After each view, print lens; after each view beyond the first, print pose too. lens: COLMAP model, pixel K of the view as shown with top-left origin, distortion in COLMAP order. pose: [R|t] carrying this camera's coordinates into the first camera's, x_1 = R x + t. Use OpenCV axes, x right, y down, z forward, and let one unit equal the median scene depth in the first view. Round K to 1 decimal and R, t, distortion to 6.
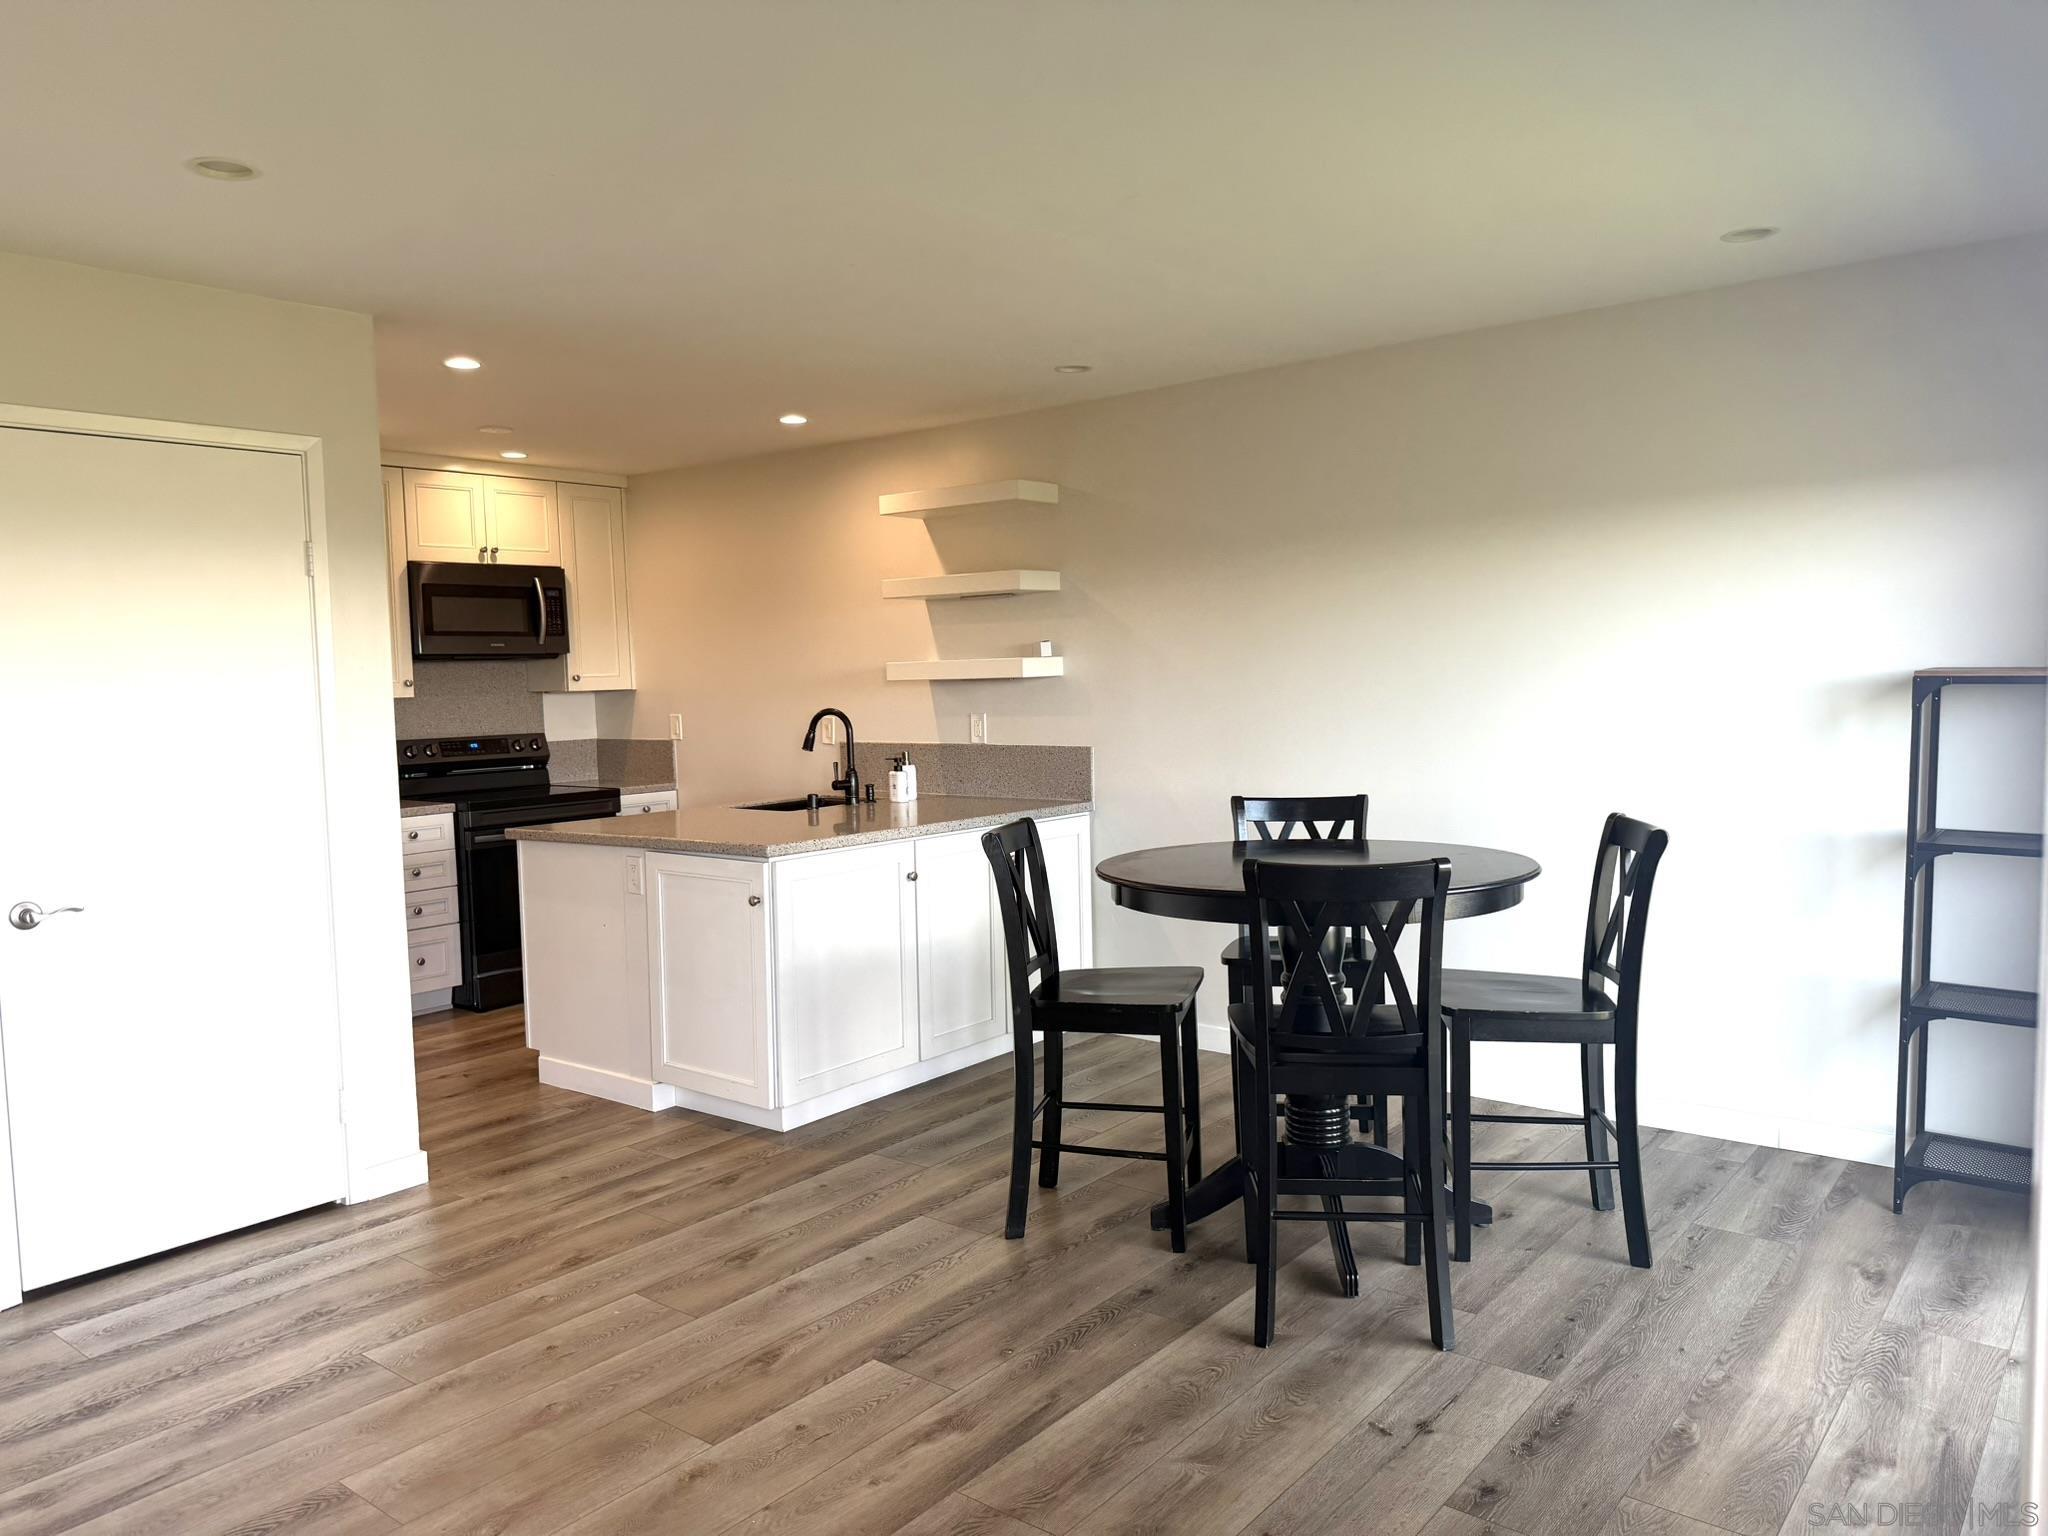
lens RADIAL K [[1470.6, 0, 1060.7], [0, 1470.6, 772.8], [0, 0, 1]] dist [0.072287, -0.095794]
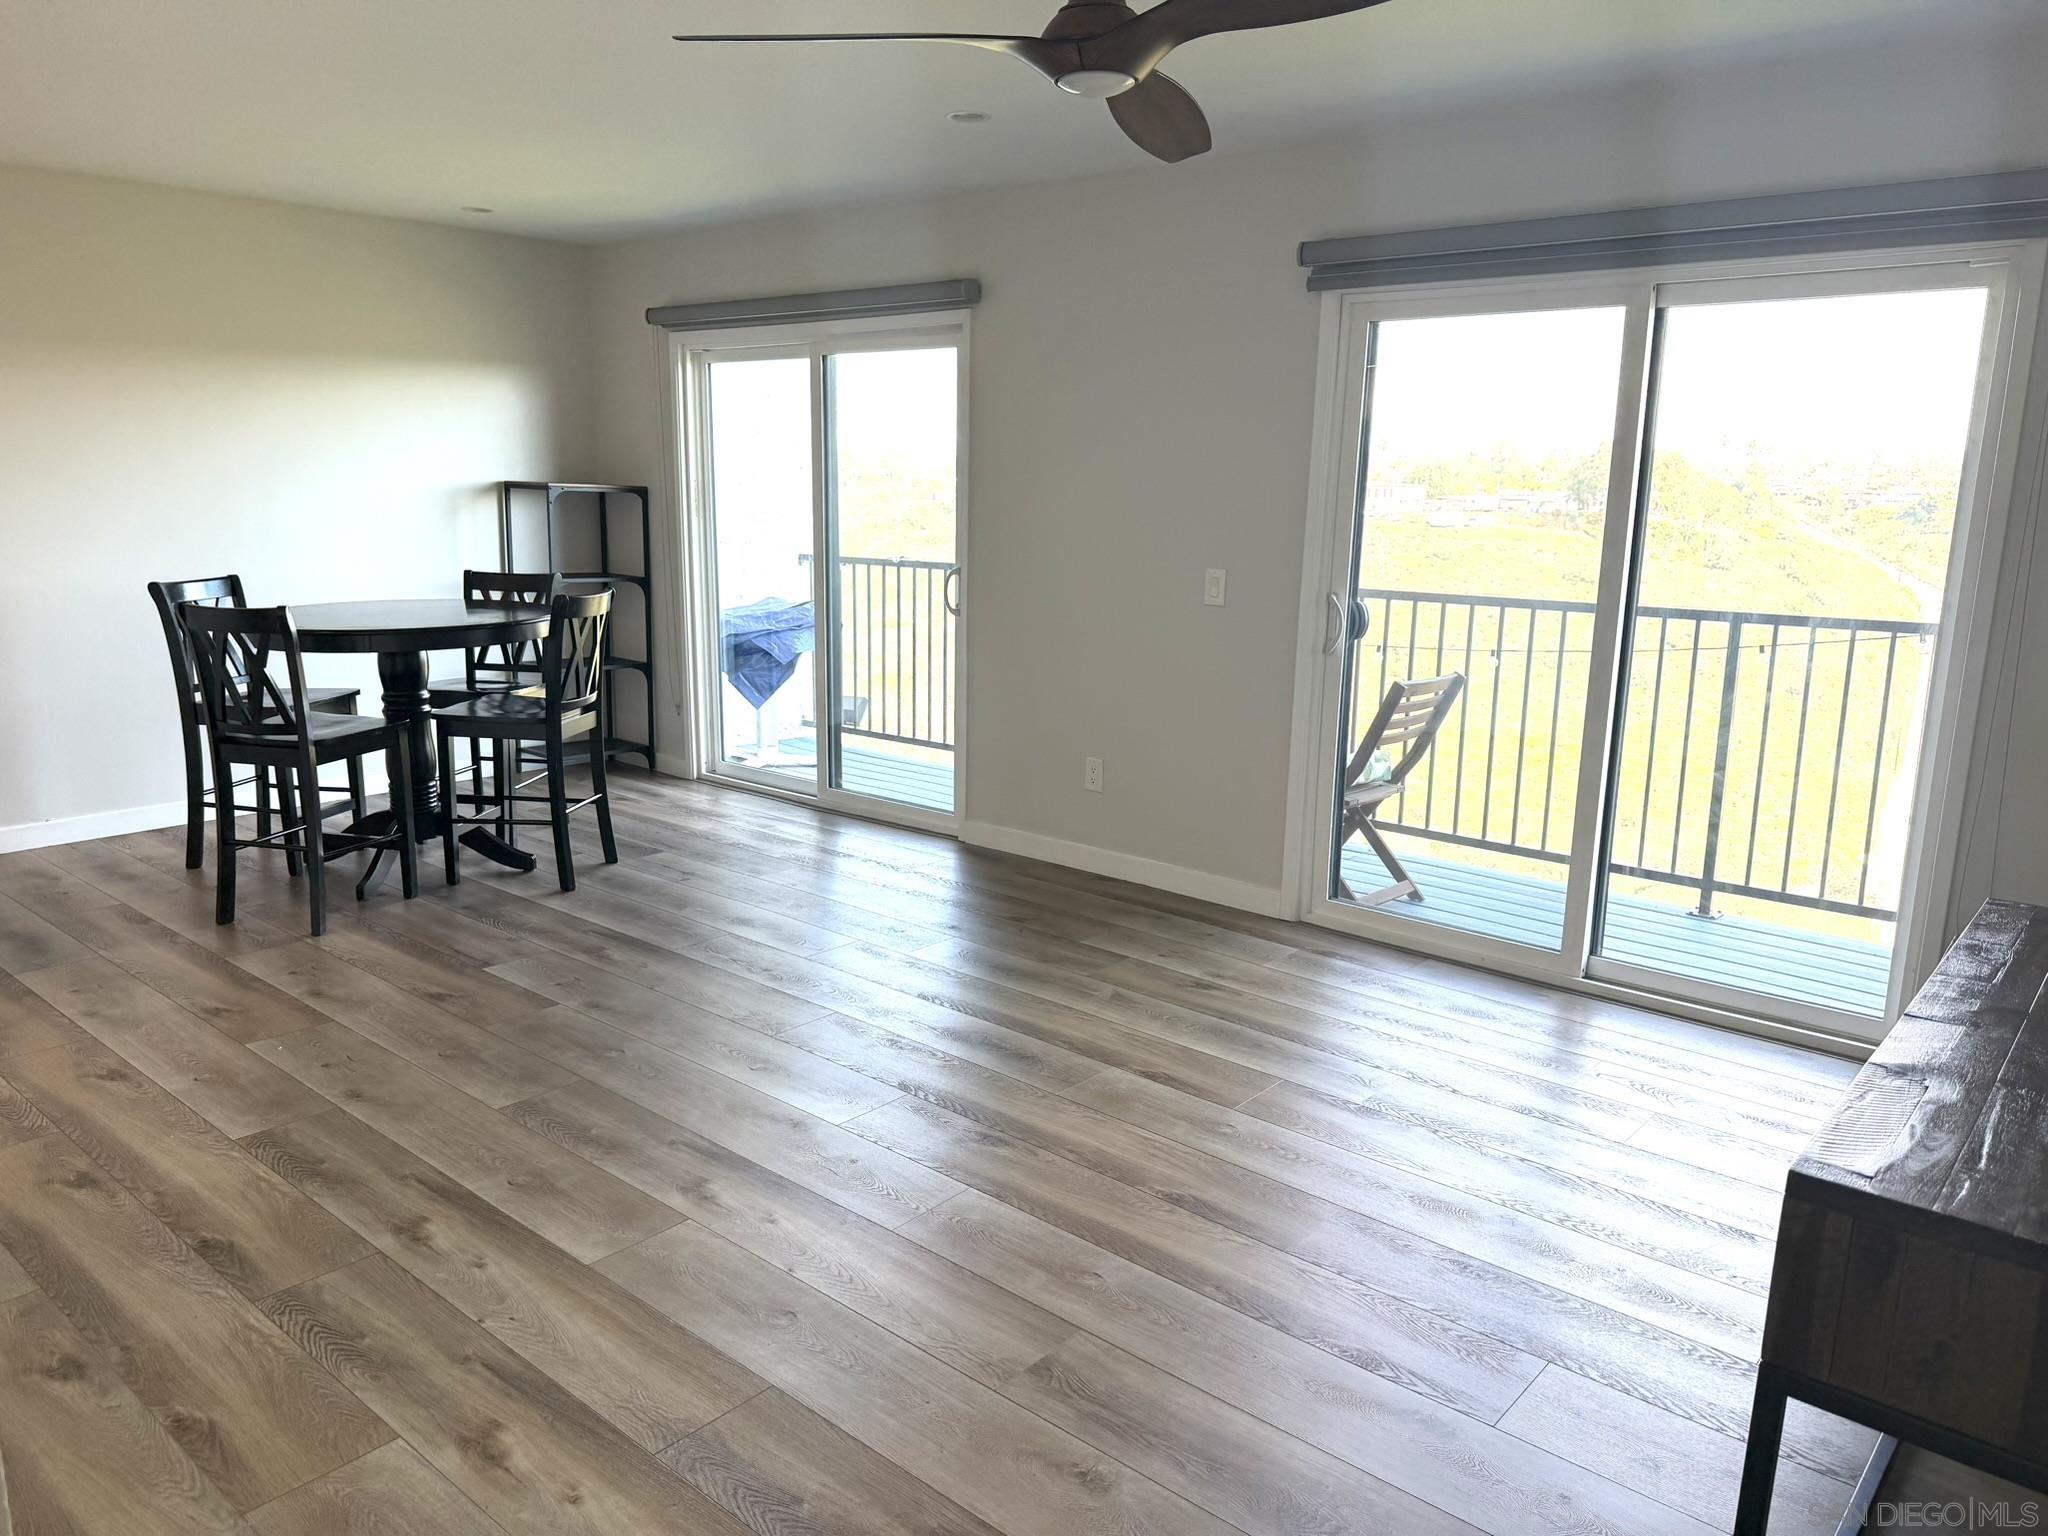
lens RADIAL K [[1470.6, 0, 1034.2], [0, 1470.6, 756.0], [0, 0, 1]] dist [0.072287, -0.095794]
pose [[0.037641, -0.169082, 0.984883, -1.359831], [0.057945, 0.984292, 0.166766, -0.006301], [-0.997610, 0.050792, 0.046847, 0.379121]]
